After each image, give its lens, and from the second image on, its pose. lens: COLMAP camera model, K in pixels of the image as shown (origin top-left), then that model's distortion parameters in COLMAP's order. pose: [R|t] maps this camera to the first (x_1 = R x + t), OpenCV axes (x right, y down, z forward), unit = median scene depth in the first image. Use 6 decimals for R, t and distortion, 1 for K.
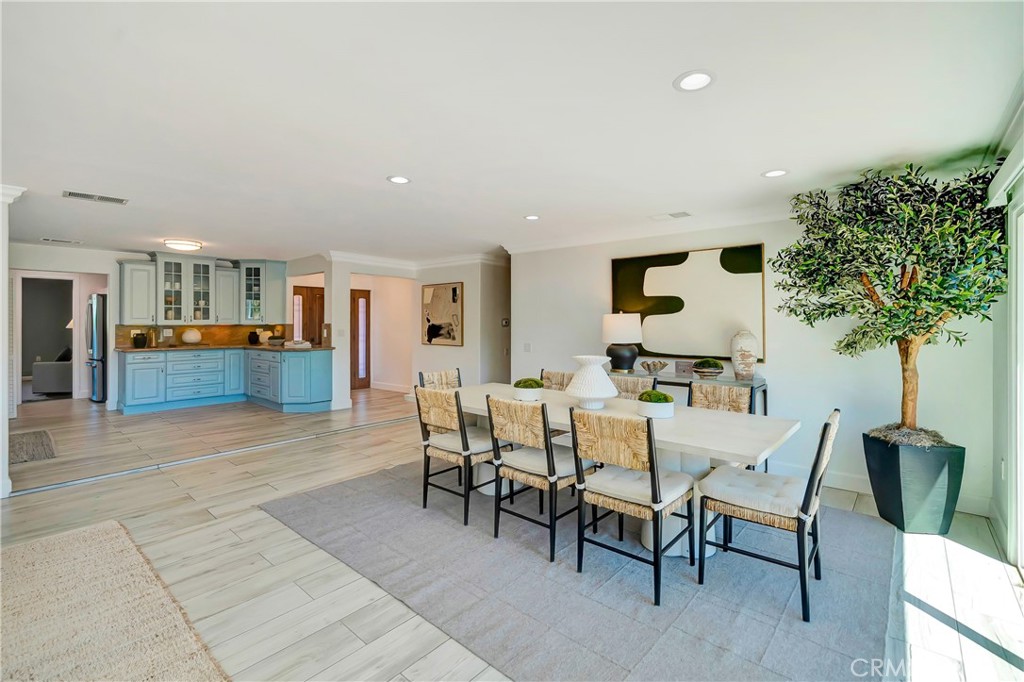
lens RADIAL K [[456.0, 0, 523.9], [0, 456.0, 315.2], [0, 0, 1]] dist [-0.000221, 0.000010]
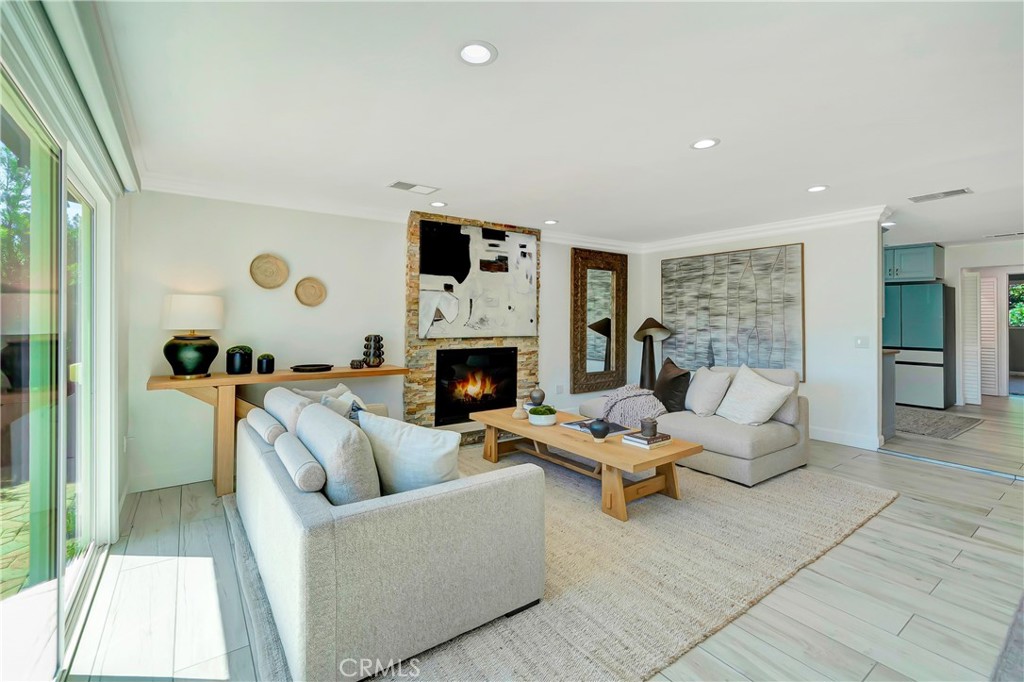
lens RADIAL K [[456.0, 0, 523.9], [0, 456.0, 315.2], [0, 0, 1]] dist [-0.000221, 0.000010]
pose [[-0.228094, -0.003186, -0.973634, 0.168241], [0.005762, 0.999973, -0.004622, 0.010175], [0.973622, -0.006664, -0.228069, 0.170019]]
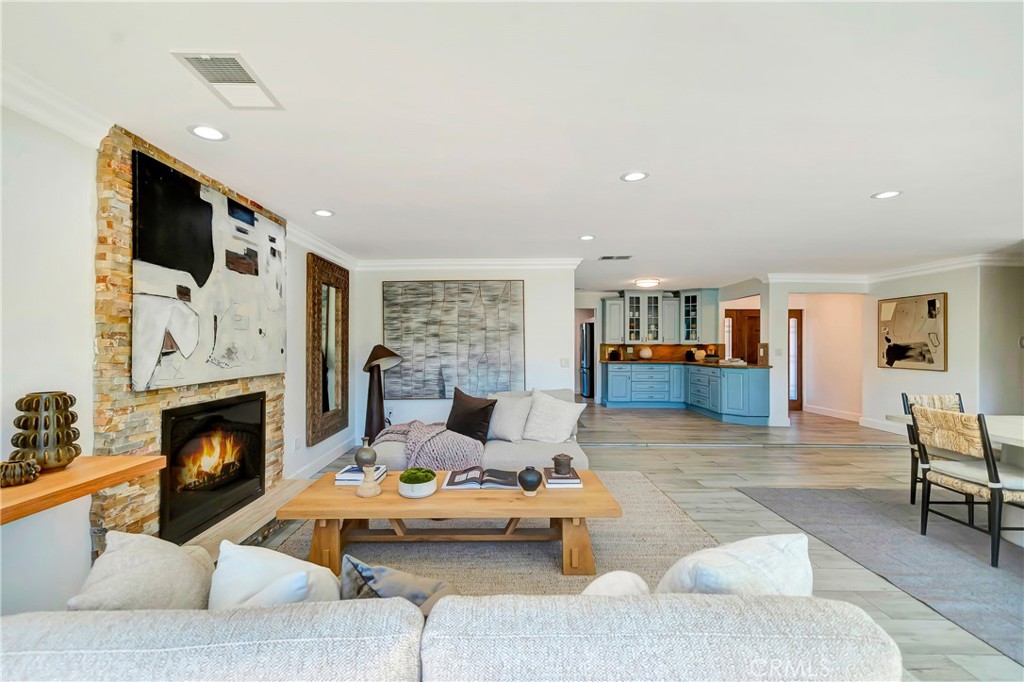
lens RADIAL K [[442.1, 0, 495.4], [0, 442.1, 343.7], [0, 0, 1]] dist [0.000814, 0.000102]
pose [[0.632926, 0.001922, -0.774210, -0.032913], [0.008098, 0.999926, 0.009103, 0.005005], [0.774170, -0.012031, 0.632863, -0.126537]]
